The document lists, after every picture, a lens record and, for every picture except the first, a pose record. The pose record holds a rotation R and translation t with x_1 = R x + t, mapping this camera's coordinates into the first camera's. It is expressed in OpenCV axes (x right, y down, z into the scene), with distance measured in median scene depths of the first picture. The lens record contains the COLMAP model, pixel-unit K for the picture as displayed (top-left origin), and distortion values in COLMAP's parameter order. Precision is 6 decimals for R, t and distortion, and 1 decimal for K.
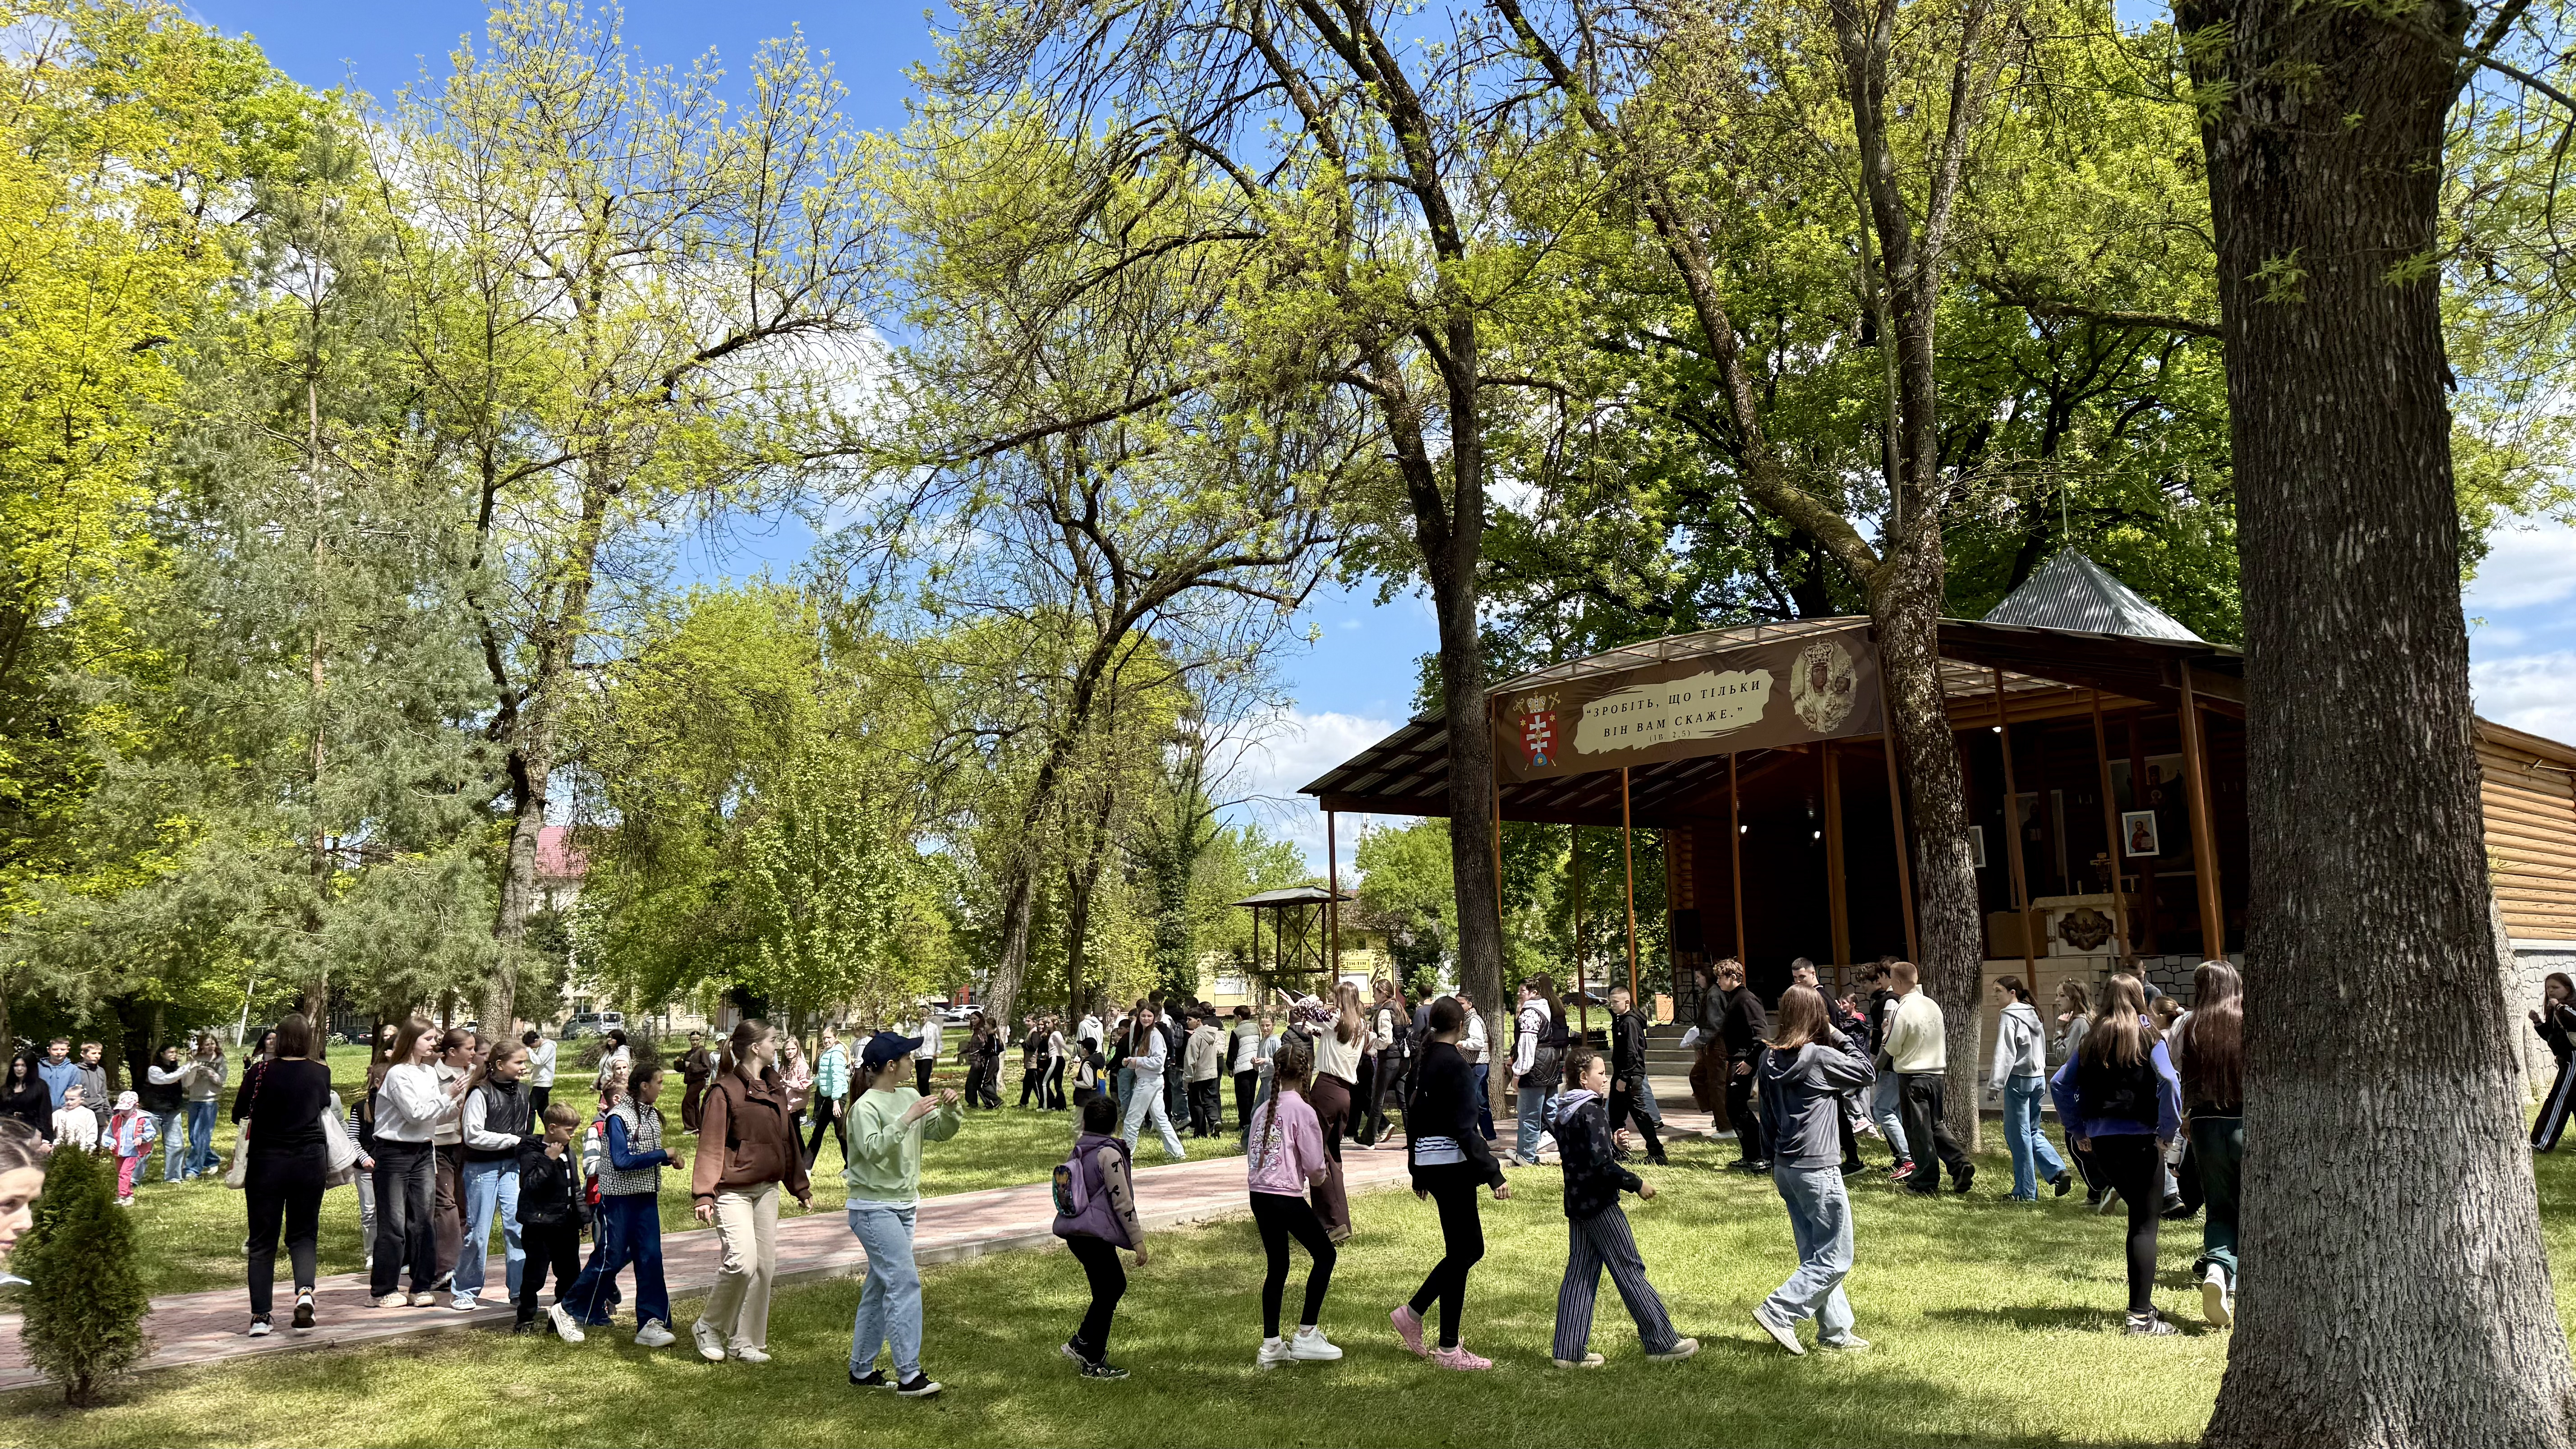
lens RADIAL K [[1831.7, 0, 1288.0], [0, 1831.7, 724.5], [0, 0, 1]] dist [0.106400, -0.001802]
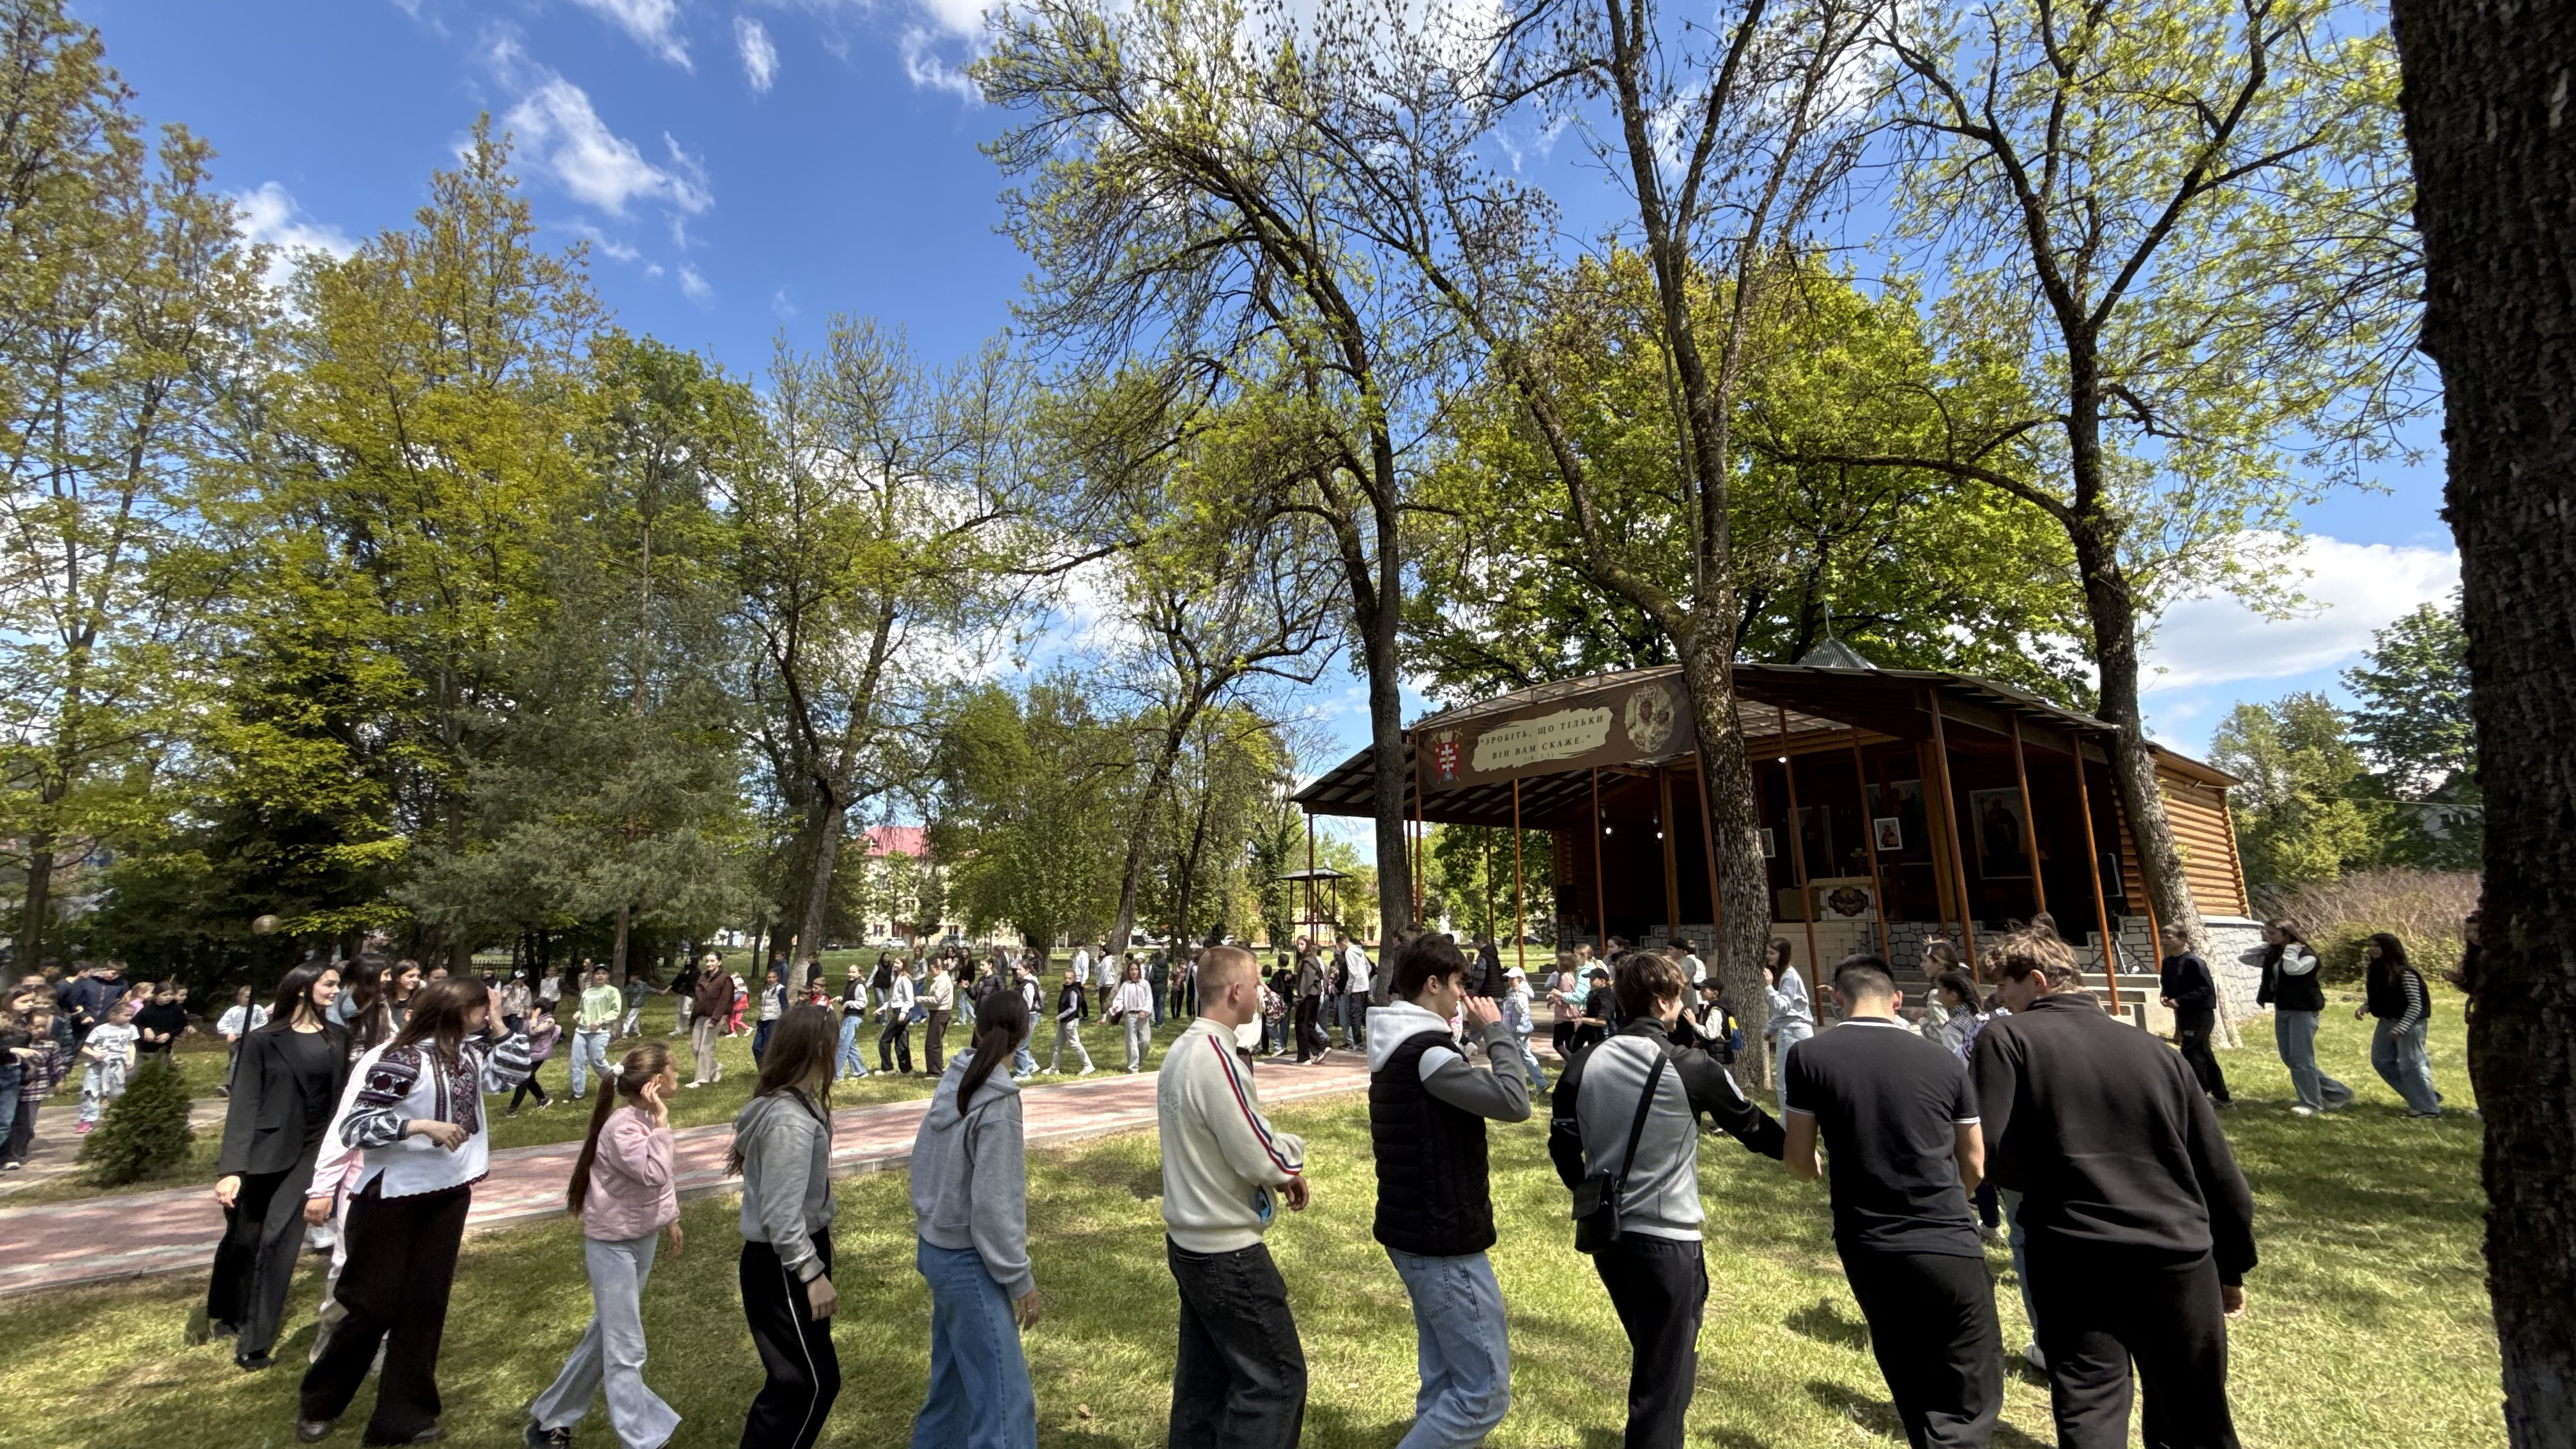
lens RADIAL K [[1035.9, 0, 1268.7], [0, 1035.9, 730.3], [0, 0, 1]] dist [0.000366, 0.000069]
pose [[0.995230, 0.000262, -0.097558, 0.075612], [-0.004791, 0.998921, -0.046186, 0.020691], [0.097441, 0.046433, 0.994158, 0.193896]]
